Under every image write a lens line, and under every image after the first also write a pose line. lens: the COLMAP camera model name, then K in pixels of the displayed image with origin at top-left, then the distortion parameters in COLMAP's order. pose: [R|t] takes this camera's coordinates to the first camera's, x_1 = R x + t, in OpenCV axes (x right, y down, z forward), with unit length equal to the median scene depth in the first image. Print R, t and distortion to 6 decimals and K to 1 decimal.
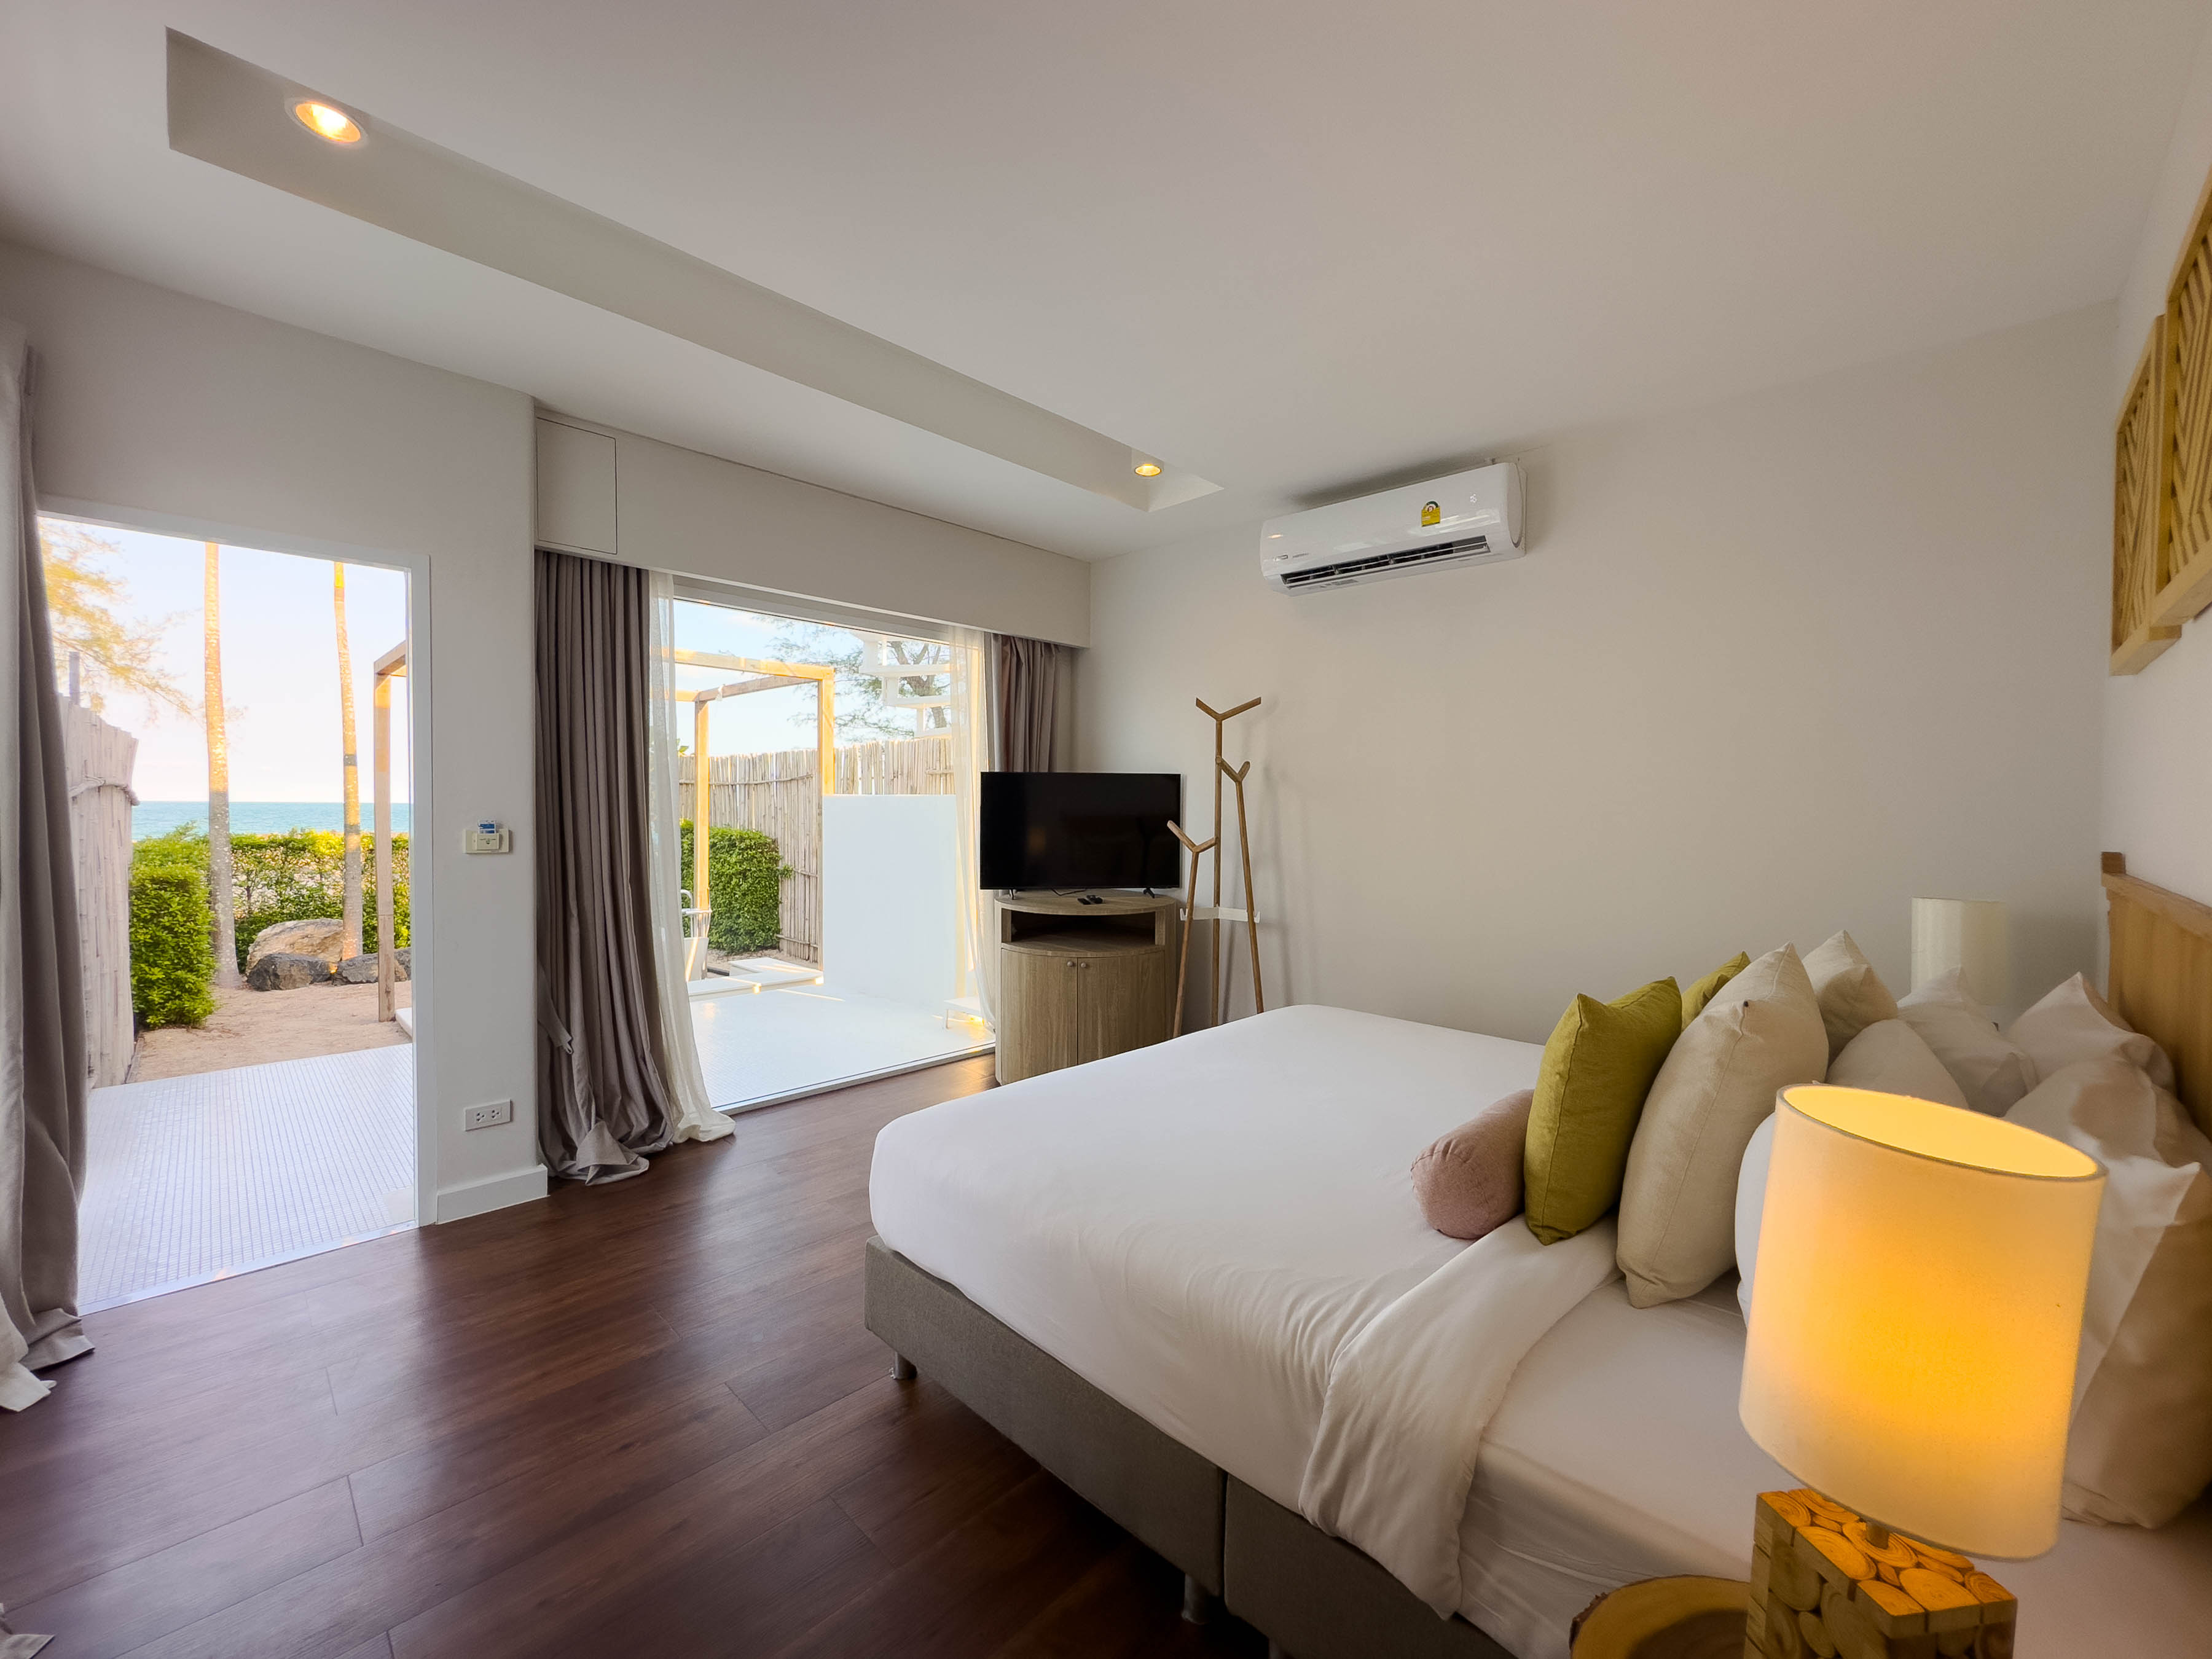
lens RADIAL K [[894.3, 0, 1106.0], [0, 894.3, 829.5], [0, 0, 1]] dist [-0.003883, -0.000246]
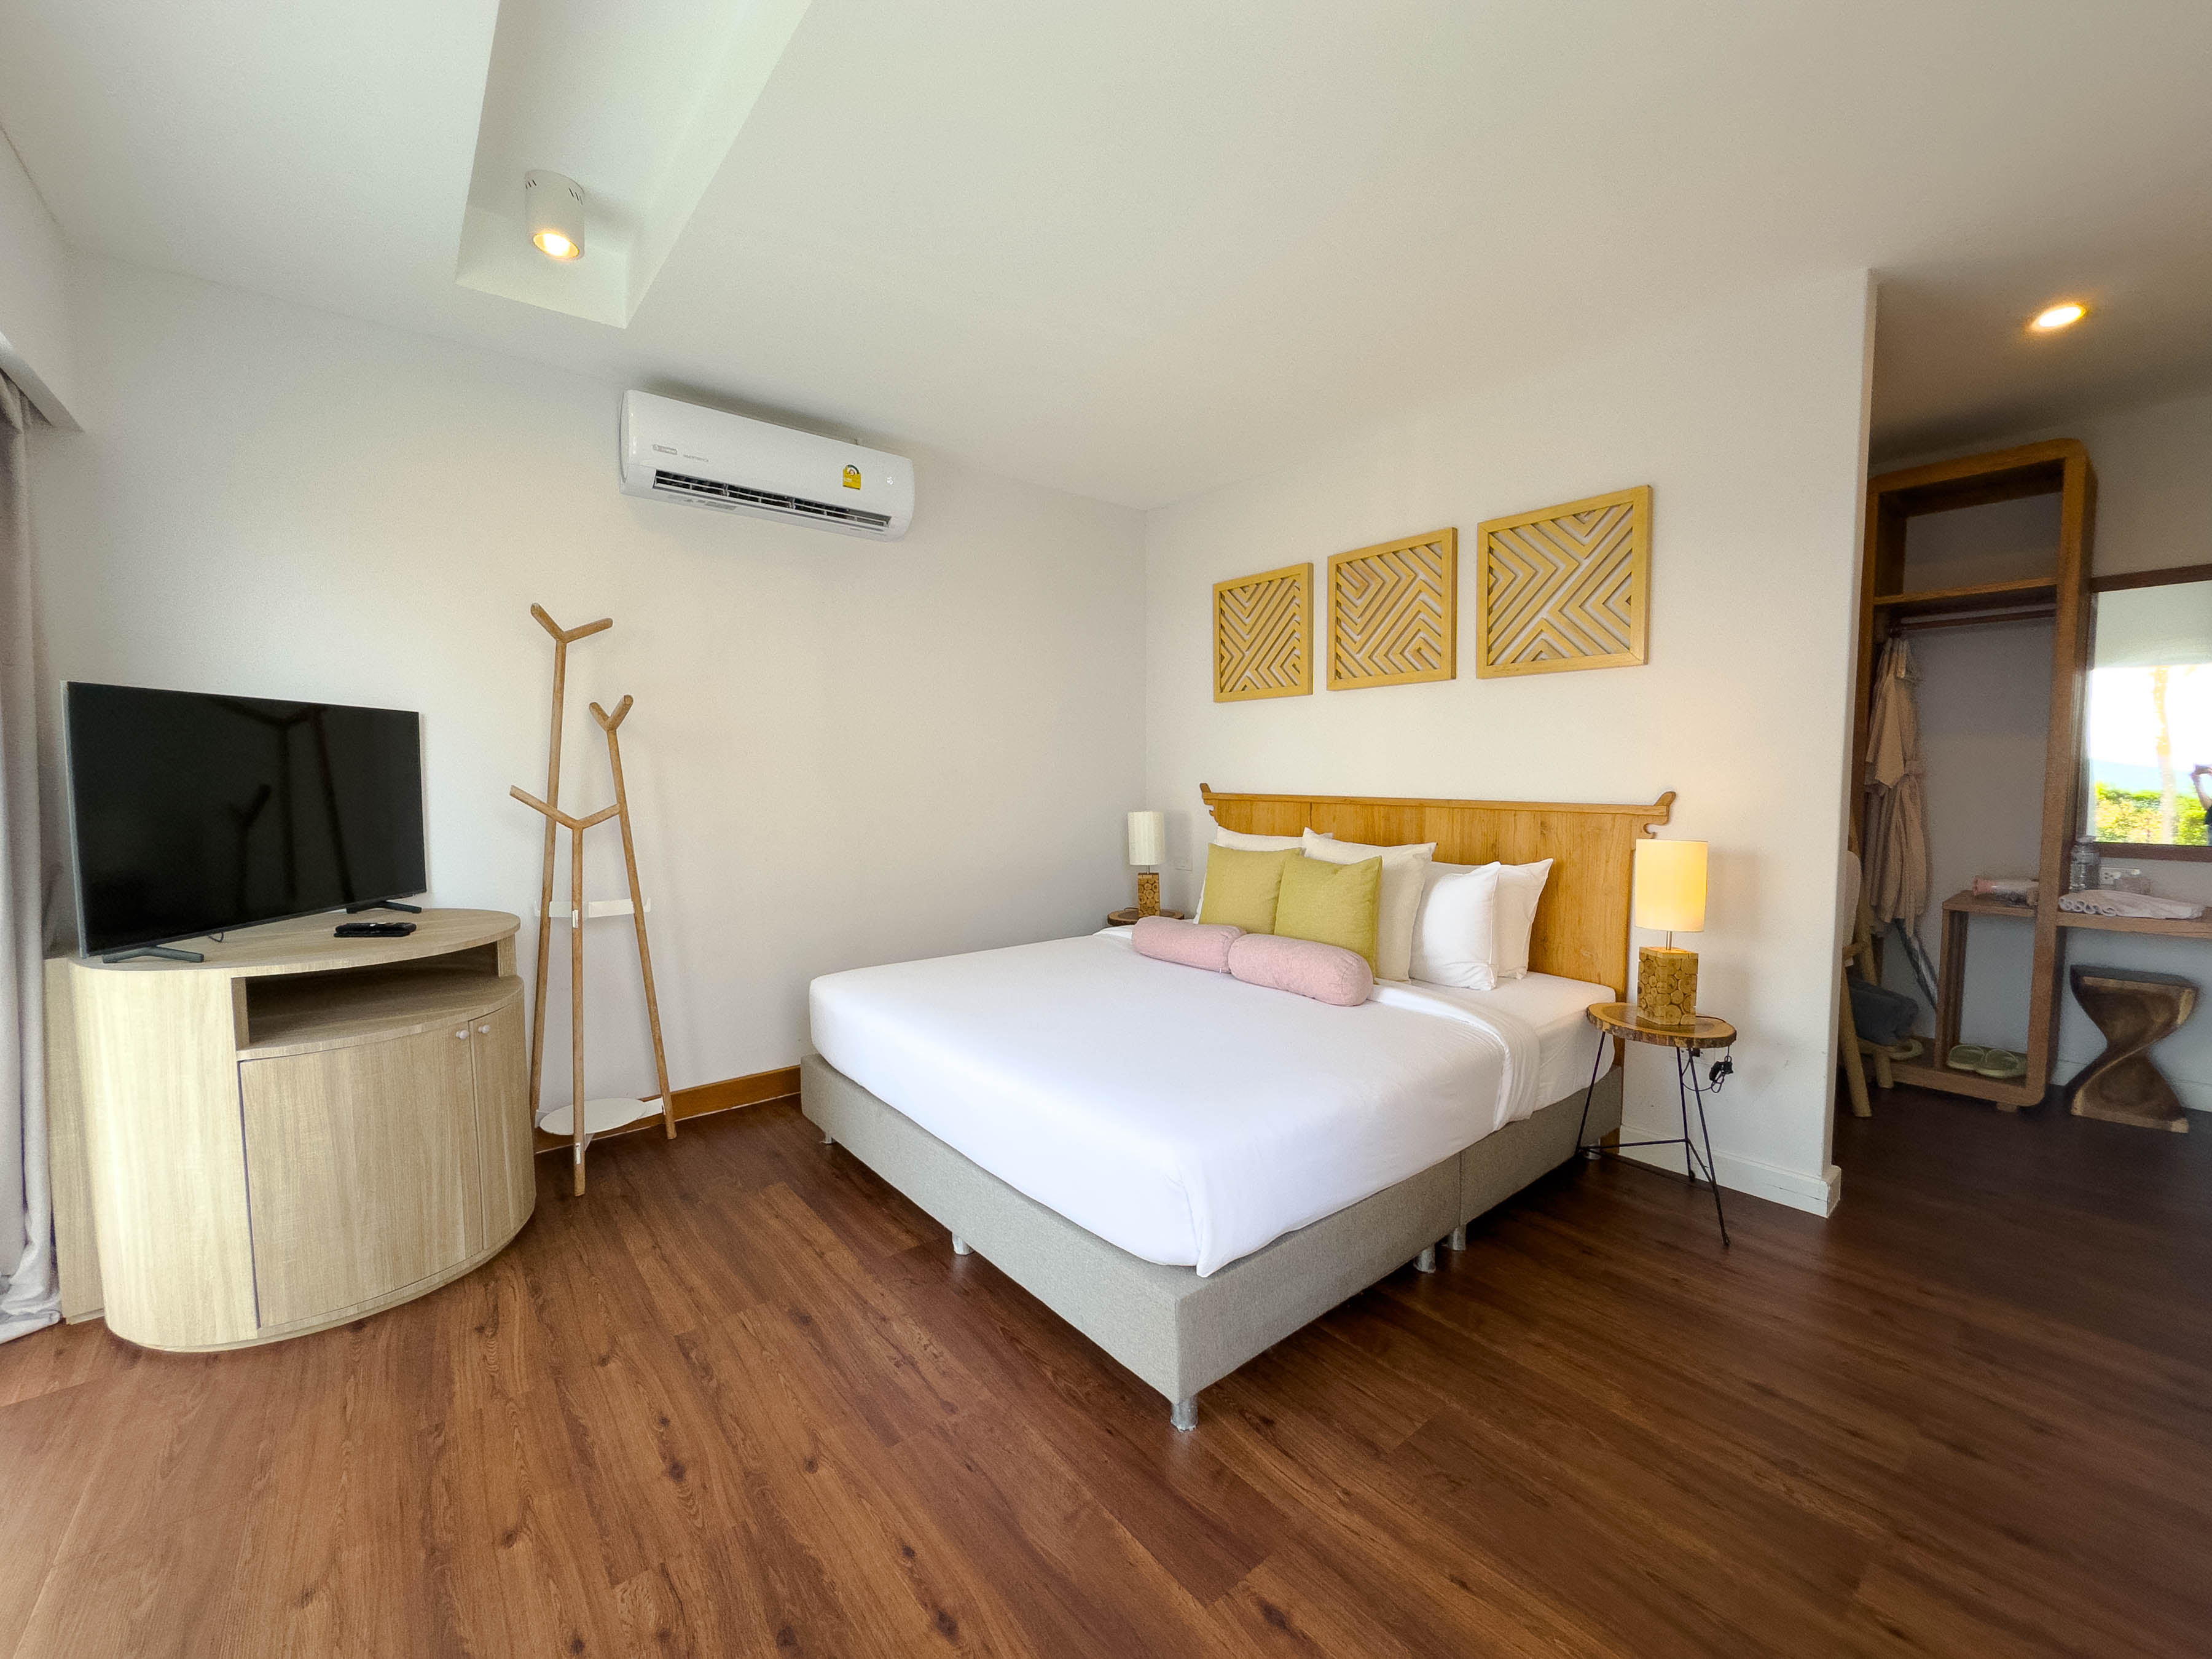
lens RADIAL K [[894.3, 0, 1106.0], [0, 894.3, 829.5], [0, 0, 1]] dist [-0.003883, -0.000246]
pose [[0.115668, -0.075777, 0.990393, -0.562092], [0.025647, 0.996981, 0.073285, -0.015214], [-0.992957, 0.016924, 0.117263, 0.516206]]
